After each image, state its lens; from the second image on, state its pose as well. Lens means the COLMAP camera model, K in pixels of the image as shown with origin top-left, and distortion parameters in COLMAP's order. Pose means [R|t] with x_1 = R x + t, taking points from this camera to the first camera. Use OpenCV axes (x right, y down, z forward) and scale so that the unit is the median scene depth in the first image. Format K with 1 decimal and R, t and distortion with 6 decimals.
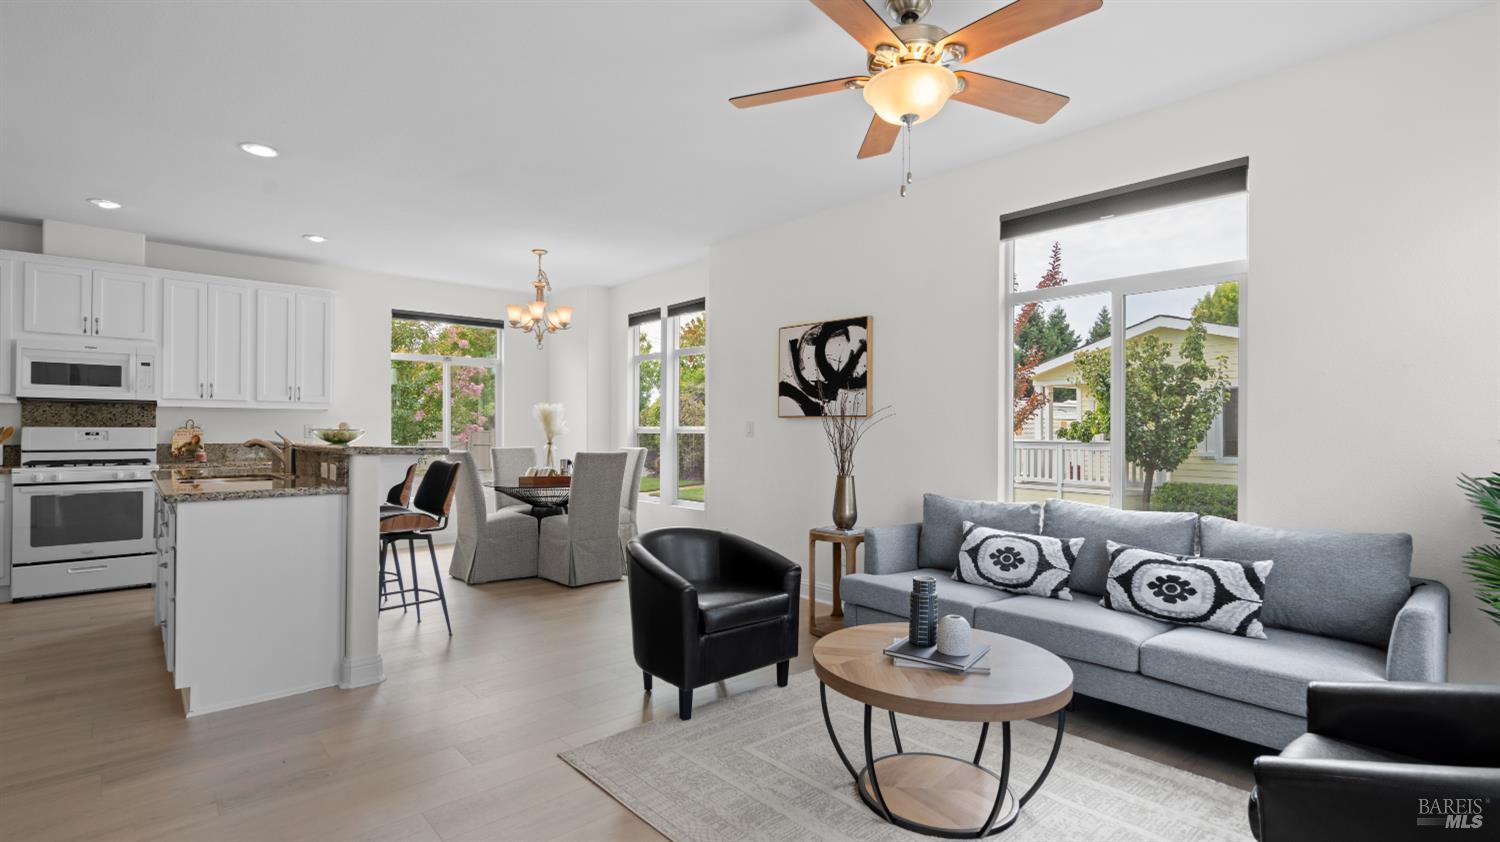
lens RADIAL K [[675.7, 0, 736.6], [0, 675.7, 422.4], [0, 0, 1]] dist [-0.002470, 0.000581]
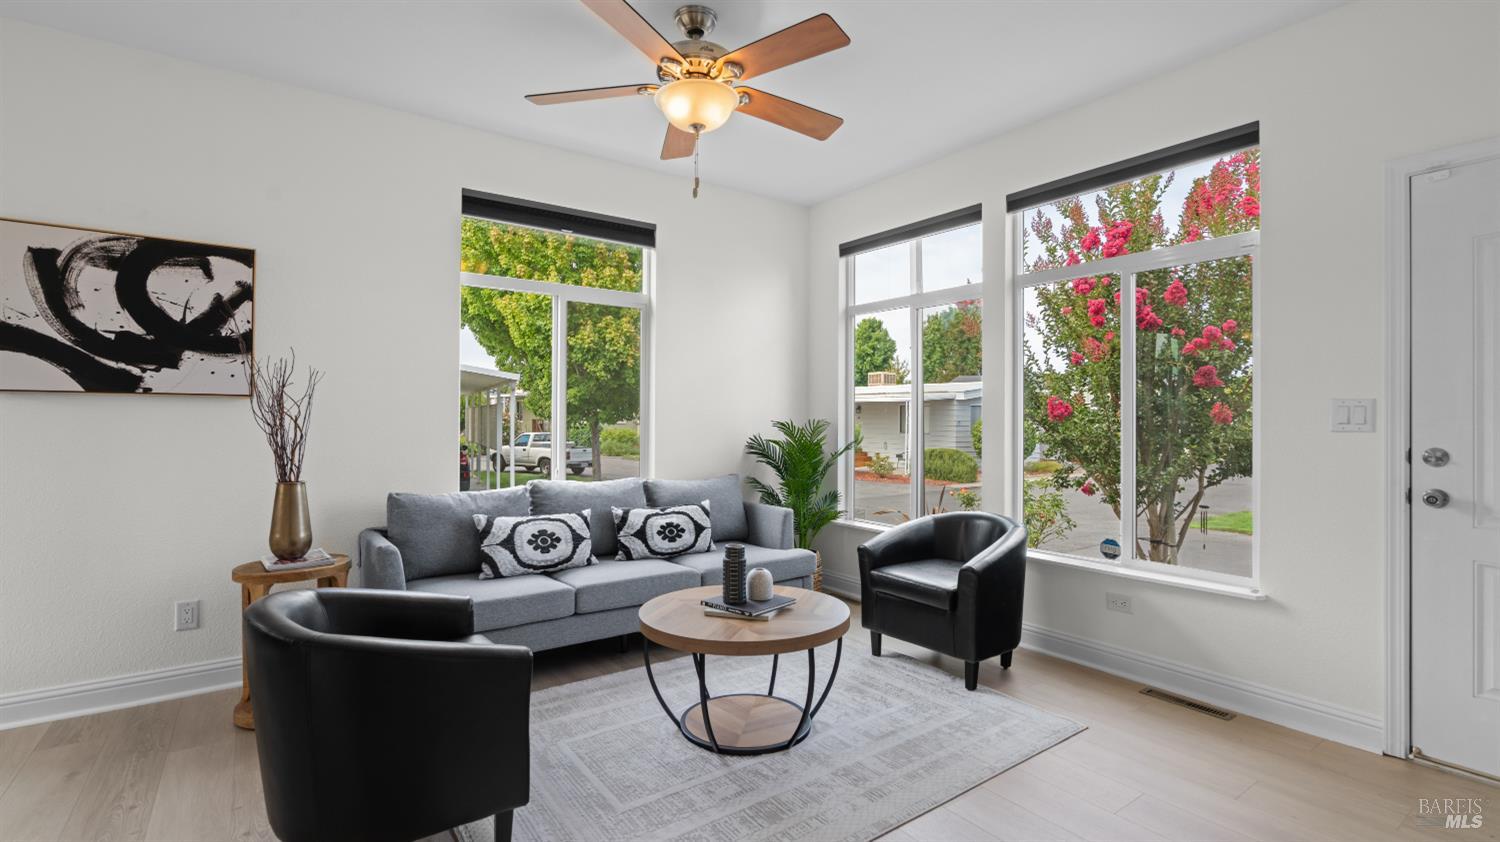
lens RADIAL K [[675.7, 0, 743.4], [0, 675.7, 419.4], [0, 0, 1]] dist [-0.002470, 0.000581]
pose [[0.112973, -0.004240, 0.993589, -0.386256], [-0.010747, 0.999927, 0.005489, 0.004694], [-0.993540, -0.011298, 0.112919, 0.385272]]
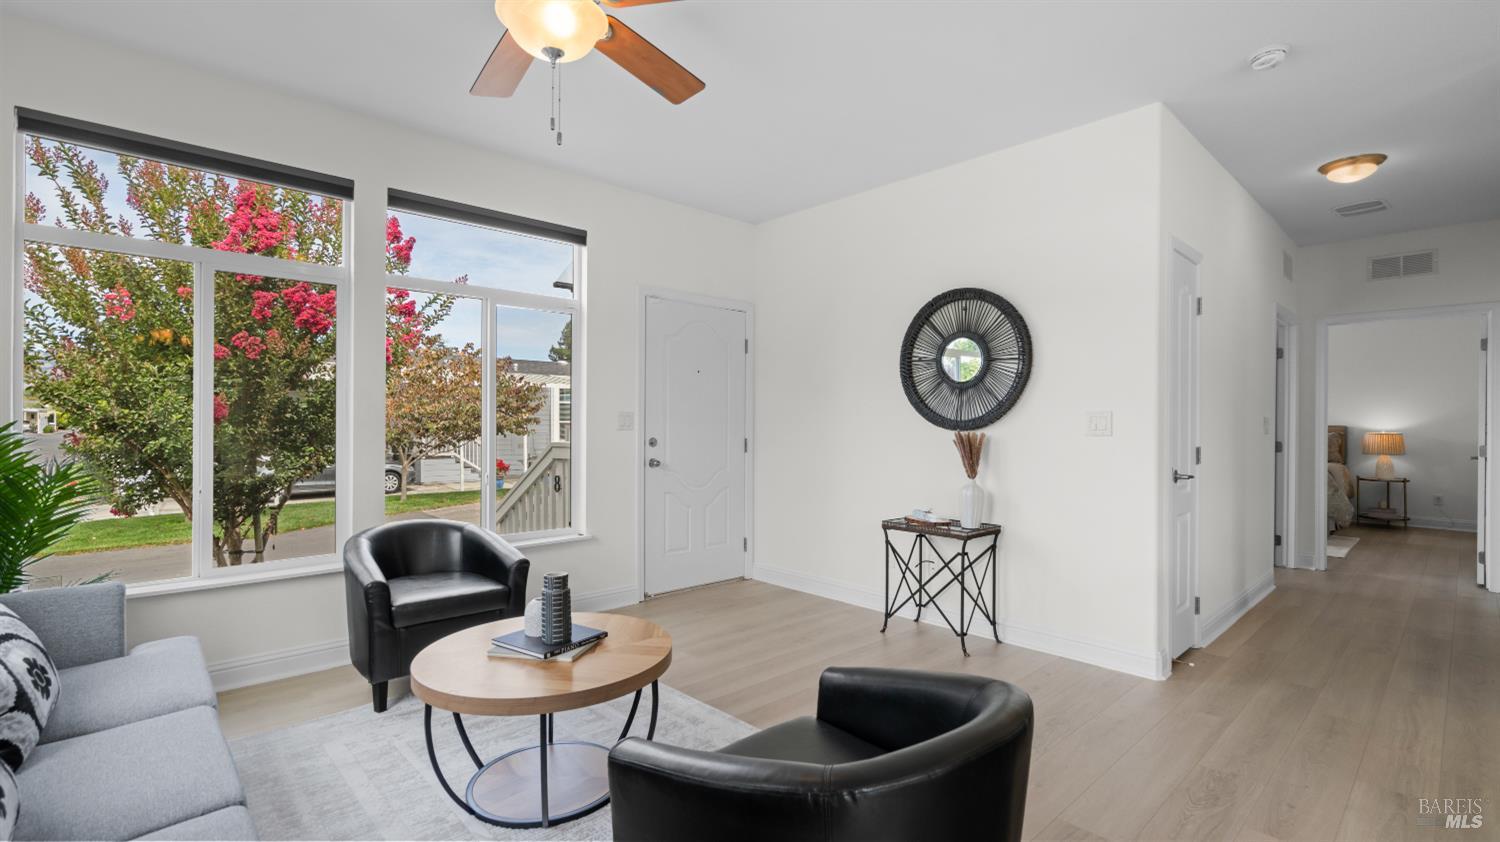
lens RADIAL K [[675.7, 0, 749.5], [0, 675.7, 426.2], [0, 0, 1]] dist [-0.002470, 0.000581]
pose [[-0.999891, -0.006659, -0.013161, 0.015026], [-0.006552, 0.999945, -0.008168, 0.013027], [0.013215, -0.008081, -0.999880, 0.893947]]
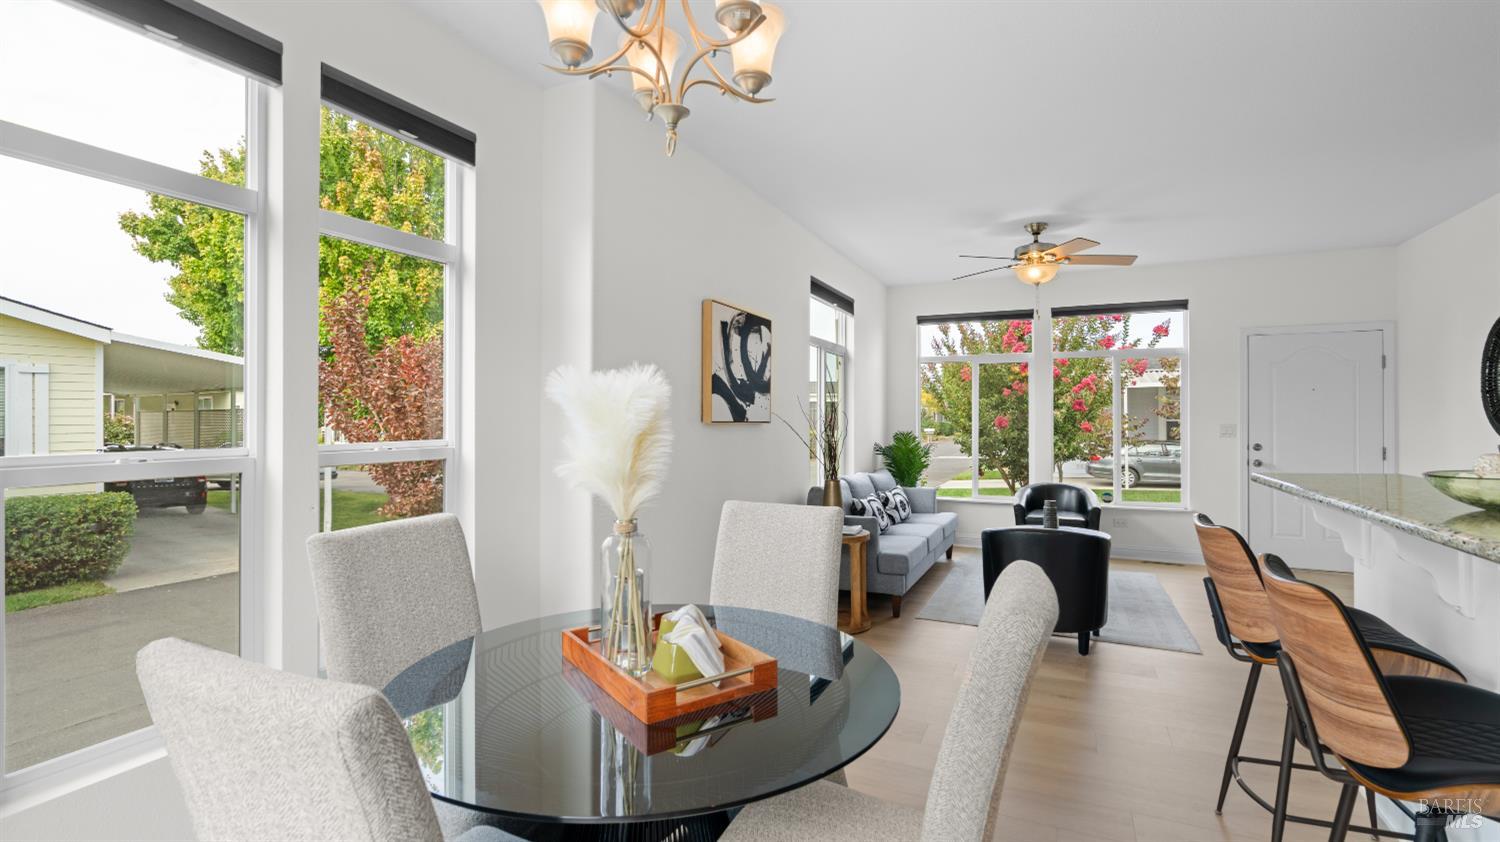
lens RADIAL K [[675.7, 0, 739.1], [0, 675.7, 419.4], [0, 0, 1]] dist [-0.002470, 0.000581]
pose [[-0.381010, -0.002367, 0.924568, -0.624909], [-0.009242, 0.999957, -0.001249, -0.011126], [-0.924525, -0.009020, -0.381016, 1.272562]]
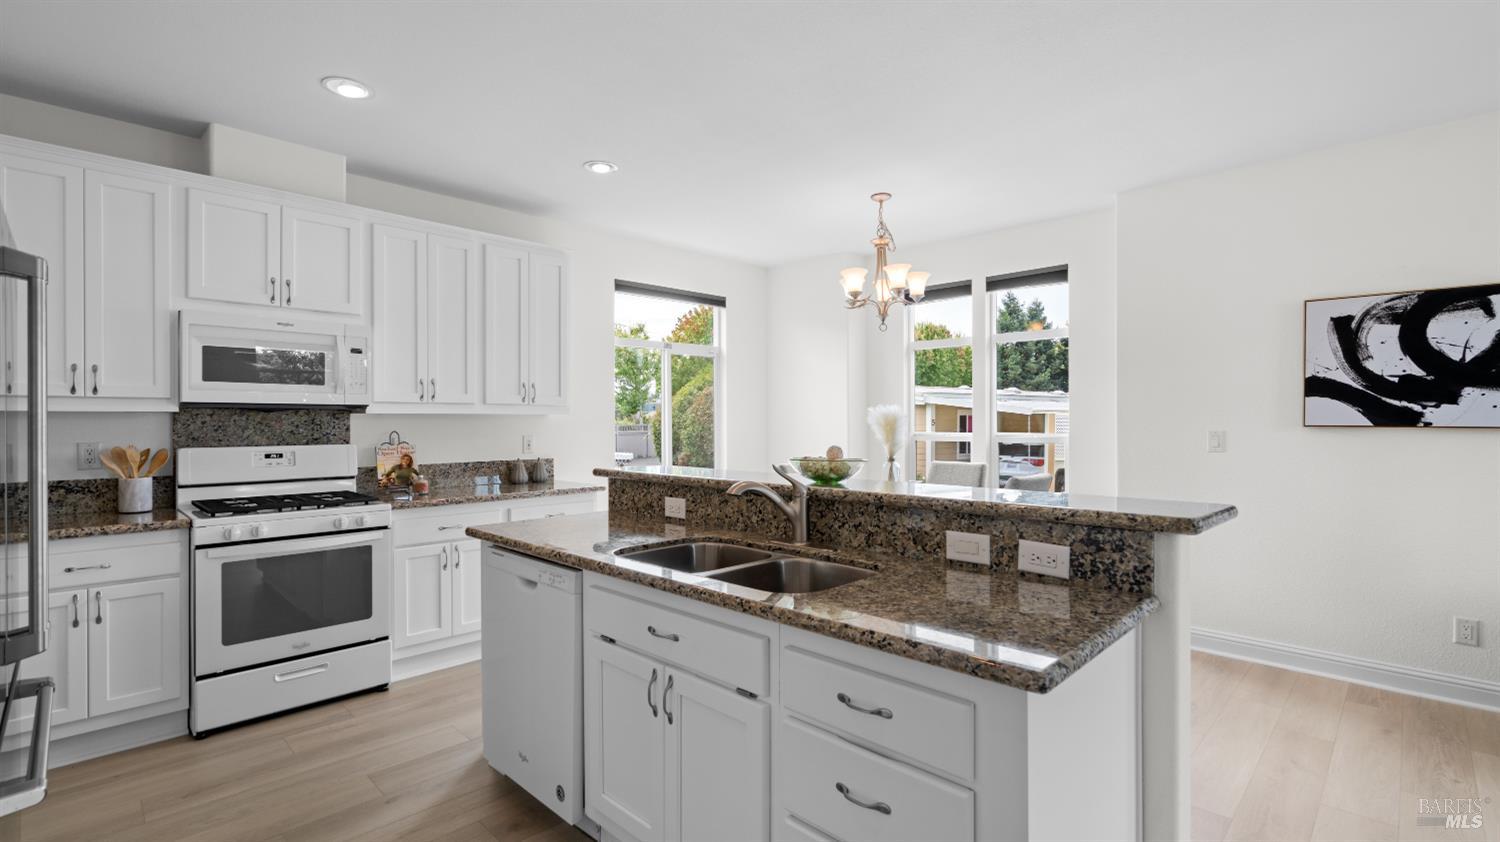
lens RADIAL K [[675.7, 0, 748.1], [0, 675.7, 418.9], [0, 0, 1]] dist [-0.002470, 0.000581]
pose [[0.998228, -0.004409, 0.059344, -0.571741], [0.004017, 0.999969, 0.006722, -0.023544], [-0.059371, -0.006472, 0.998215, 0.338566]]
